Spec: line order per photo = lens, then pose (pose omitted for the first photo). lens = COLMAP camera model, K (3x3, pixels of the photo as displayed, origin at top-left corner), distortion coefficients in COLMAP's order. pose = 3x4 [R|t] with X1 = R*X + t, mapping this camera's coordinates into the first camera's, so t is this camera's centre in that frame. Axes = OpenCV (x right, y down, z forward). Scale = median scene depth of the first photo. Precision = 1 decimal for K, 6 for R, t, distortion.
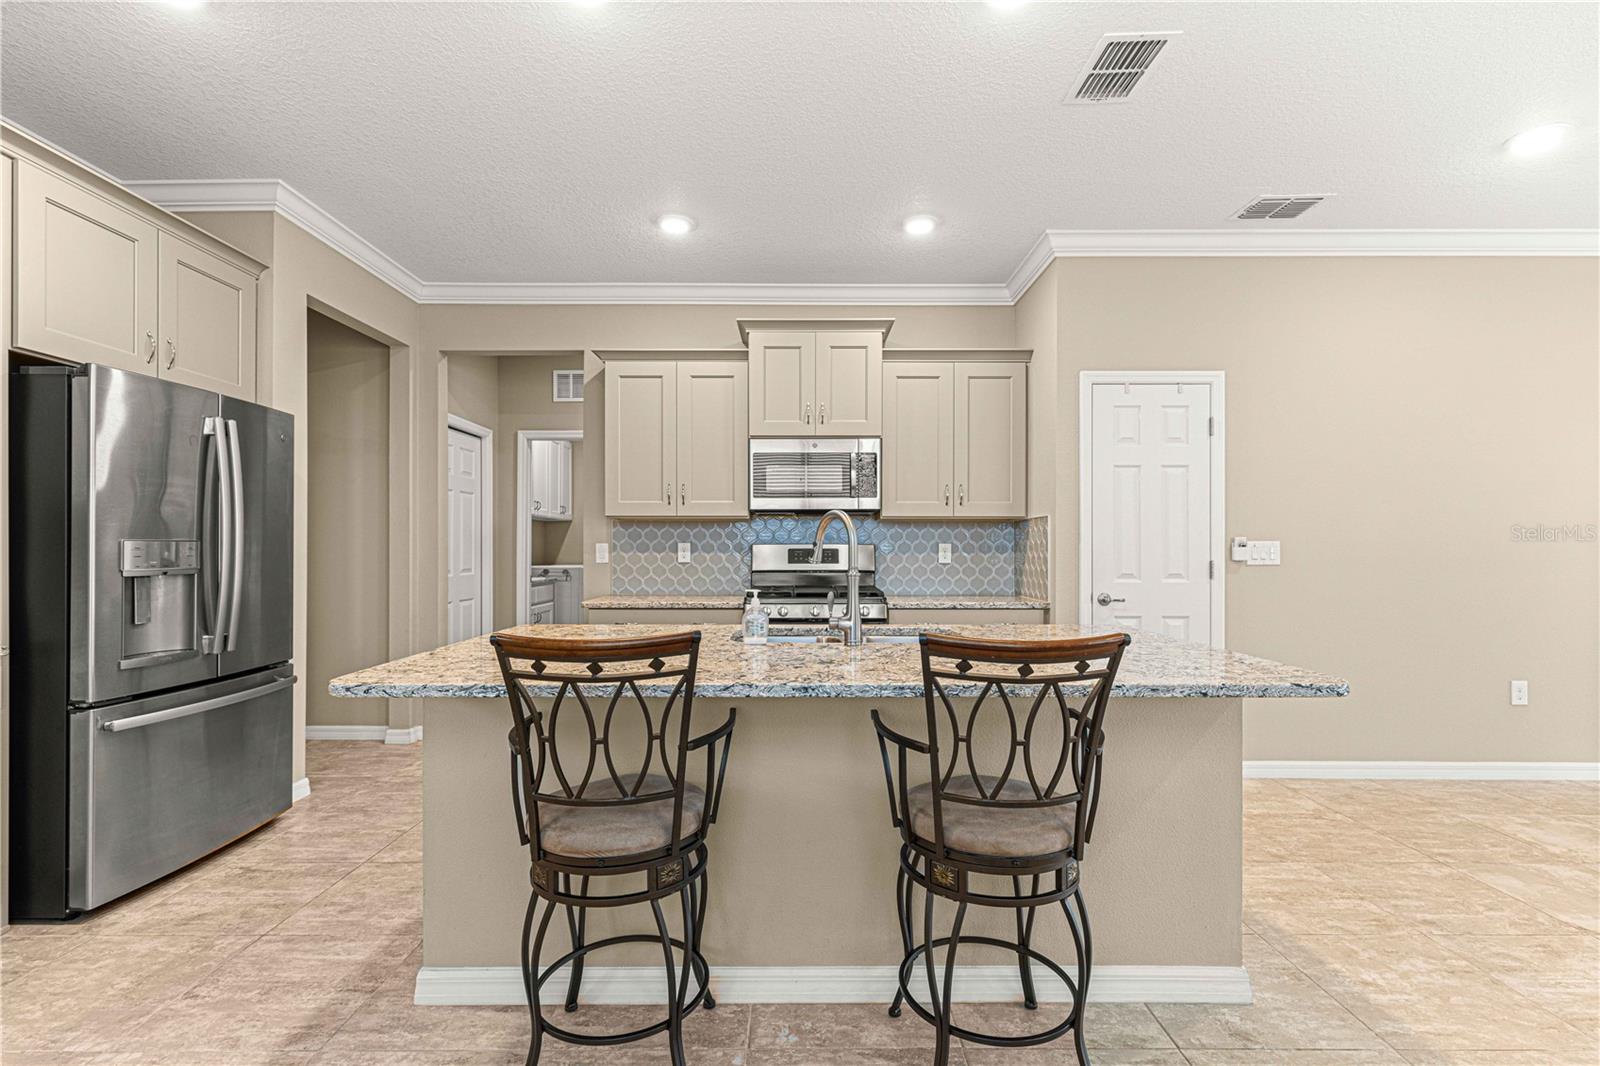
lens RADIAL K [[715.5, 0, 801.0], [0, 715.5, 547.9], [0, 0, 1]] dist [0.005947, -0.001469]
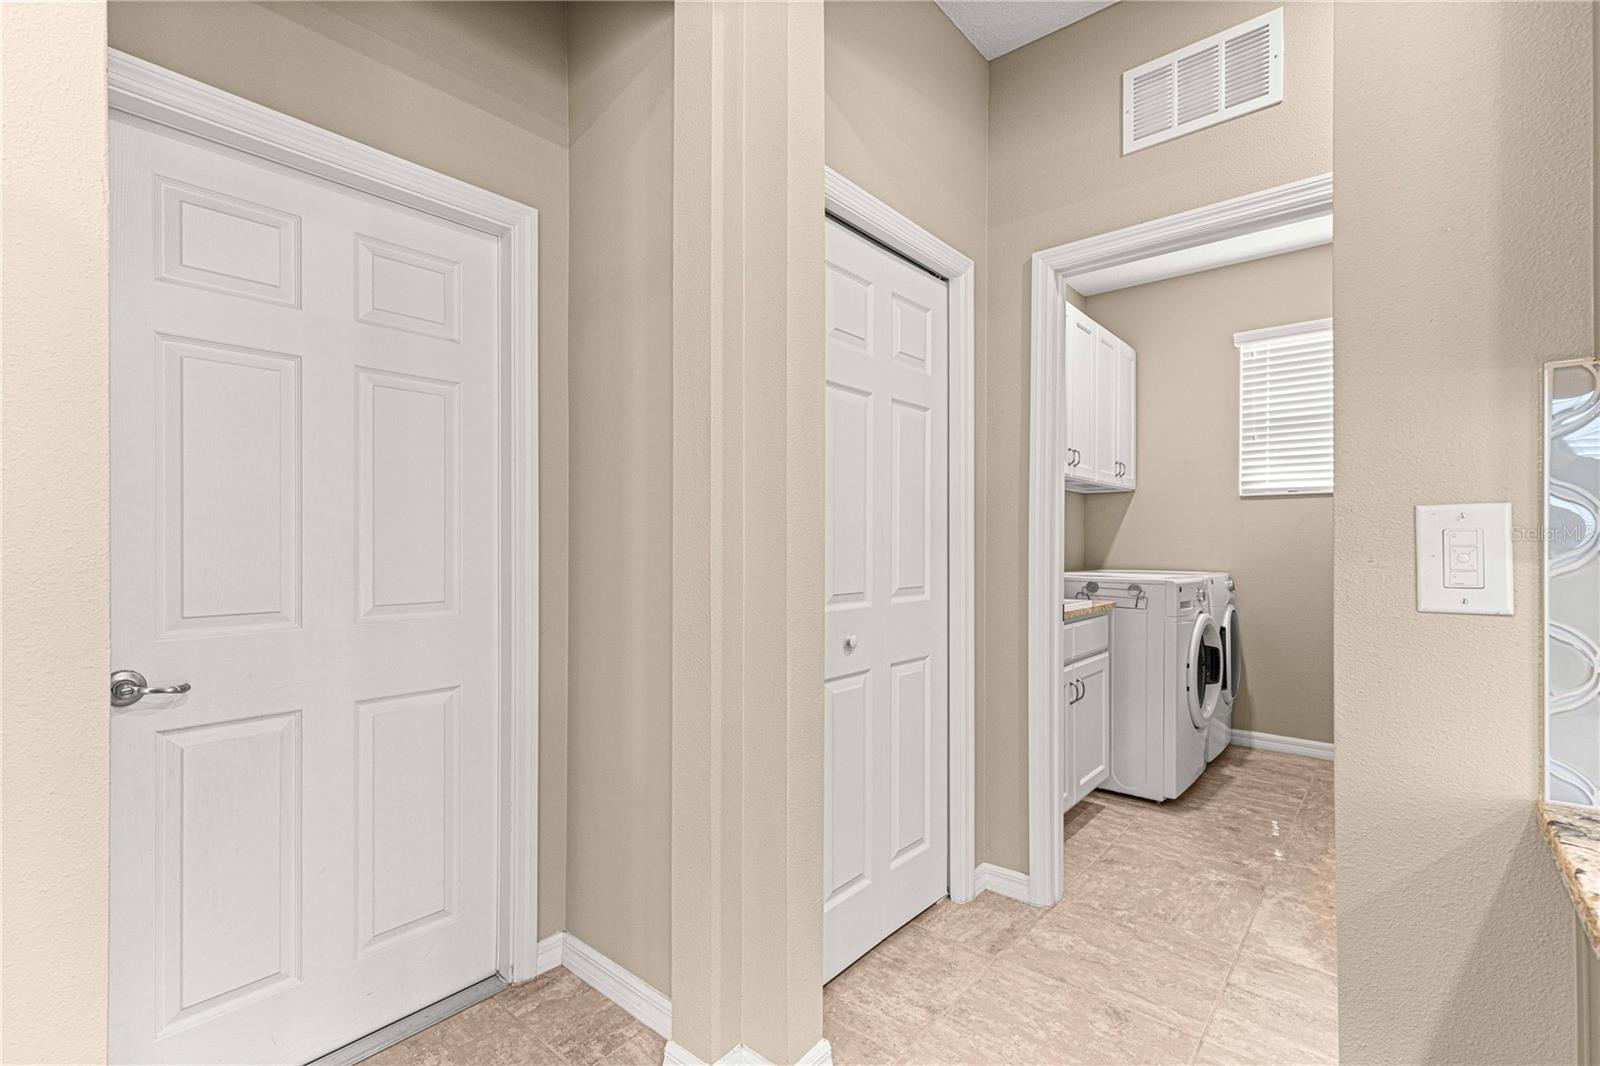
lens RADIAL K [[715.5, 0, 799.0], [0, 715.5, 546.7], [0, 0, 1]] dist [0.005947, -0.001469]
pose [[0.758277, 0.003469, -0.651923, -0.343189], [0.001273, 0.999976, 0.006801, 0.003440], [0.651931, -0.005986, 0.758255, 0.902370]]
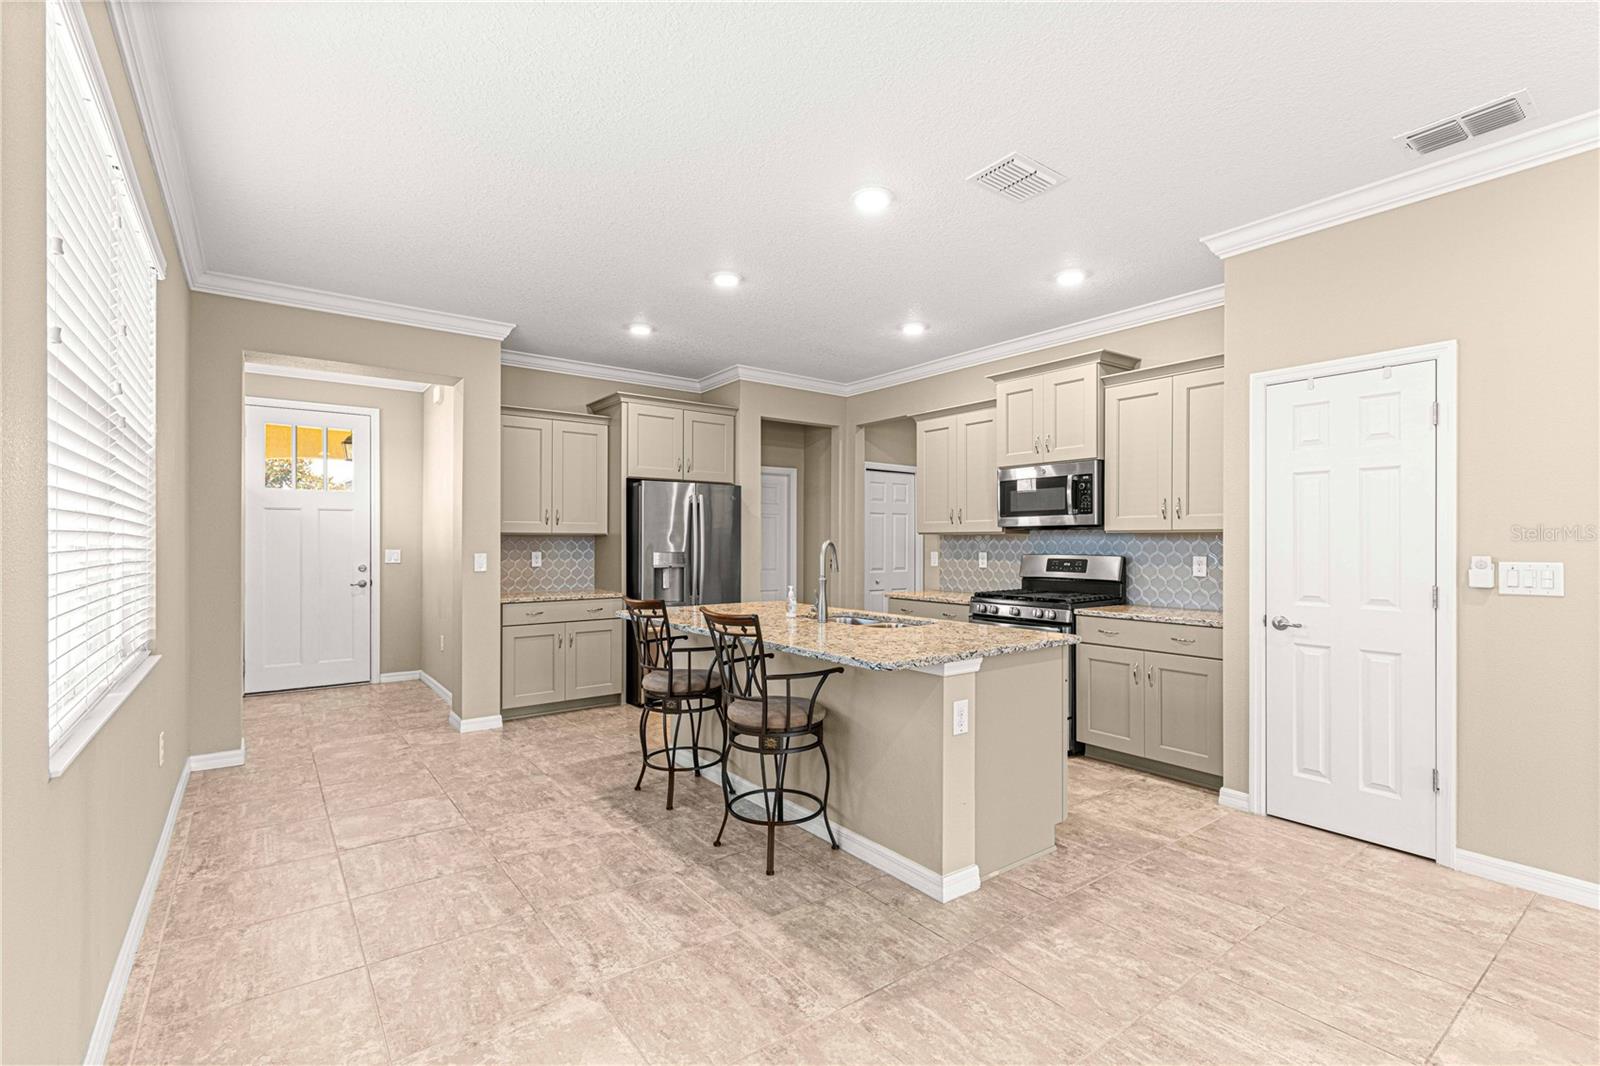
lens RADIAL K [[715.5, 0, 798.3], [0, 715.5, 540.4], [0, 0, 1]] dist [0.005947, -0.001469]
pose [[0.602057, -0.001934, -0.798451, 0.776001], [-0.002948, 0.999985, -0.004644, -0.025485], [0.798448, 0.005150, 0.602042, -0.023681]]
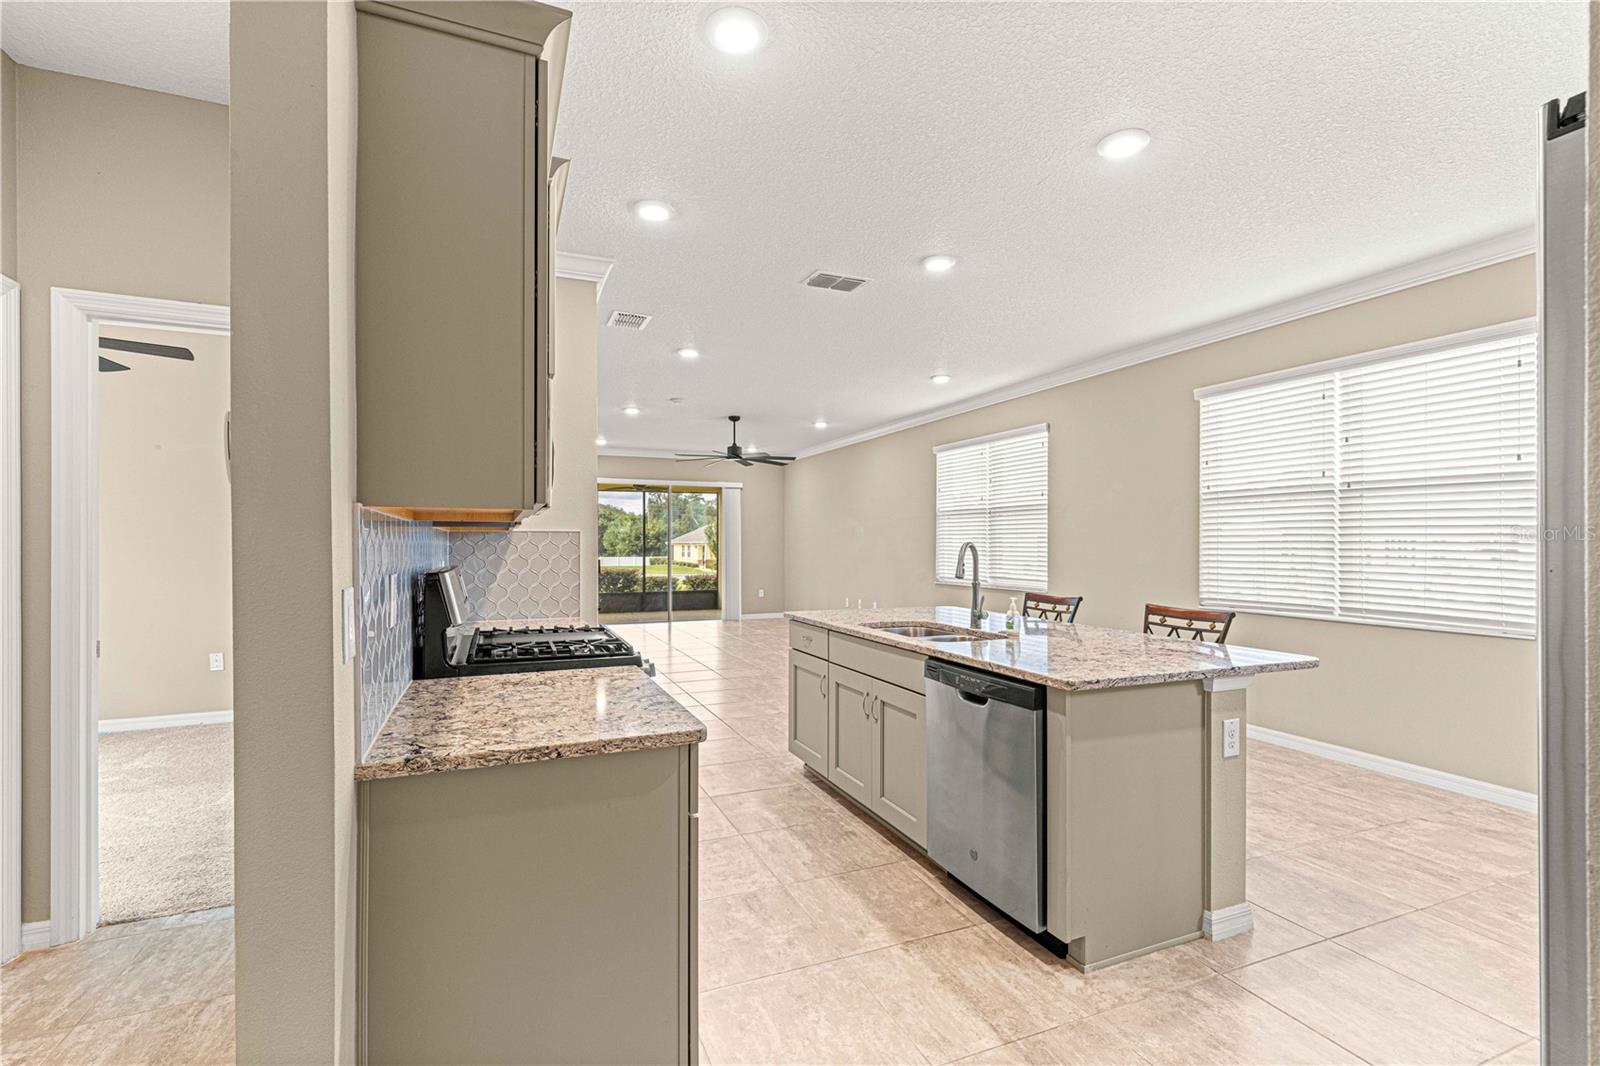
lens RADIAL K [[715.5, 0, 790.0], [0, 715.5, 544.7], [0, 0, 1]] dist [0.005947, -0.001469]
pose [[-0.379007, -0.003313, 0.925388, -0.713406], [-0.000943, 0.999994, 0.003194, -0.029265], [-0.925393, 0.000338, -0.379008, 1.136015]]
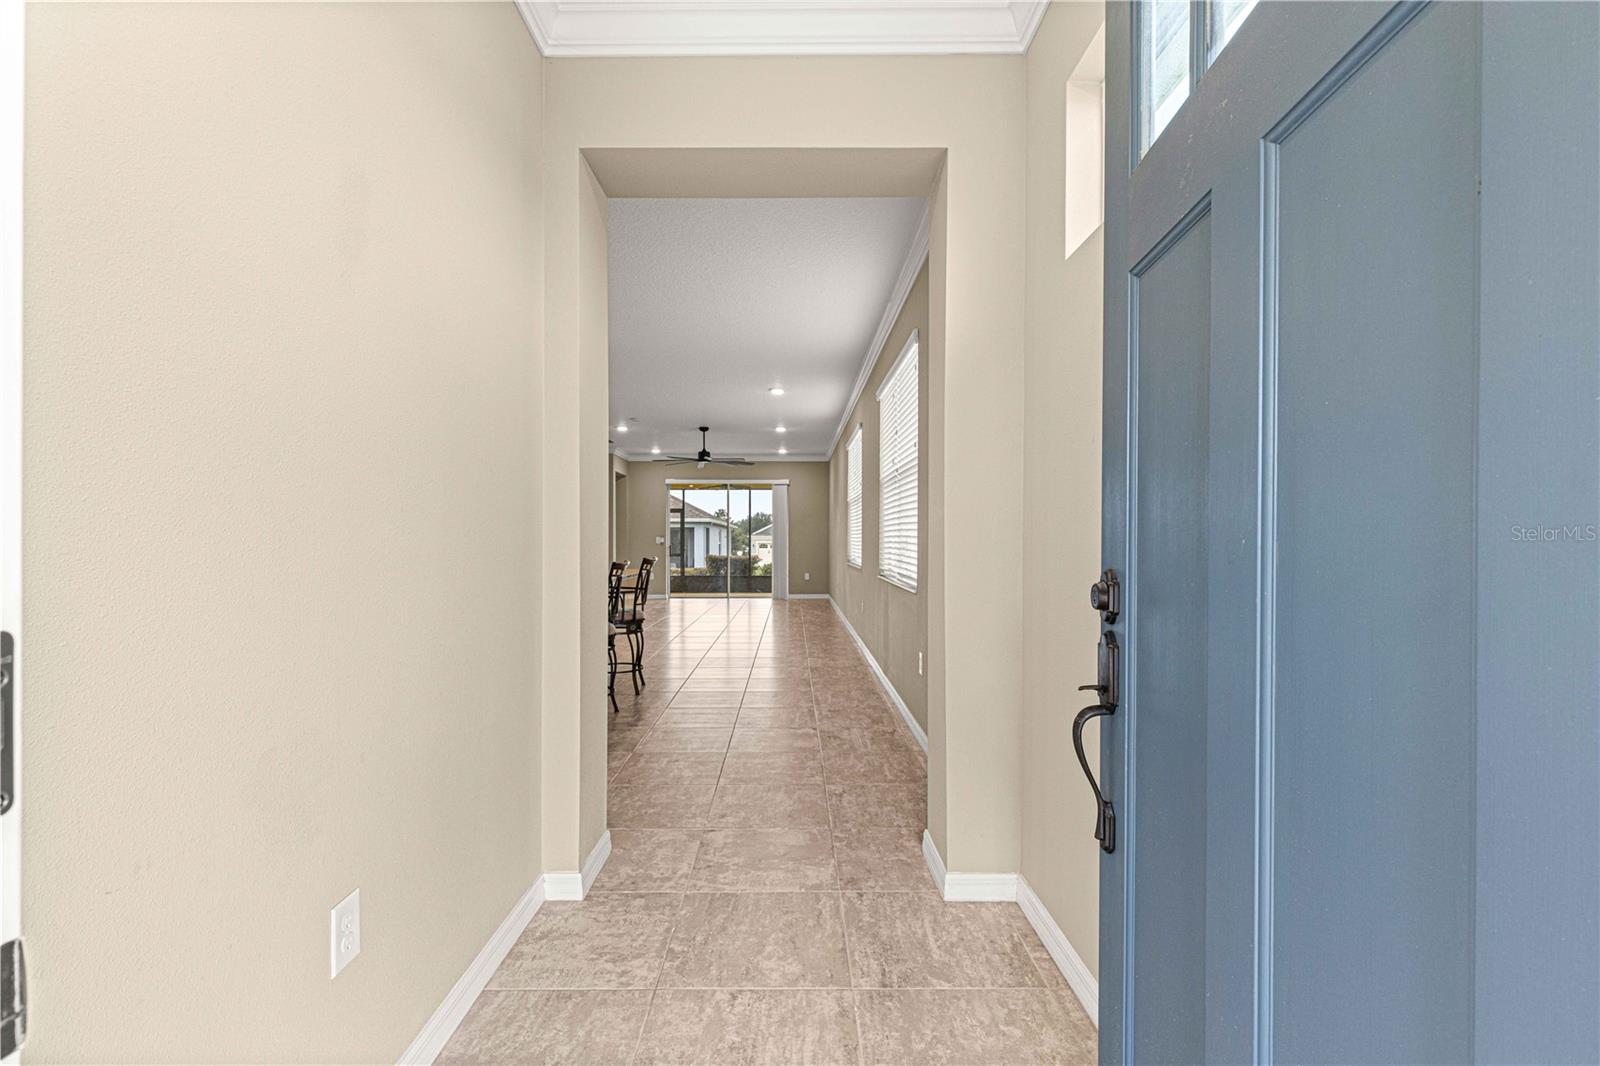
lens RADIAL K [[715.5, 0, 774.1], [0, 715.5, 532.0], [0, 0, 1]] dist [0.005947, -0.001469]
pose [[0.021862, 0.009054, 0.999720, -1.352380], [0.000309, 0.999959, -0.009063, 0.008024], [-0.999761, 0.000507, 0.021858, 0.093735]]
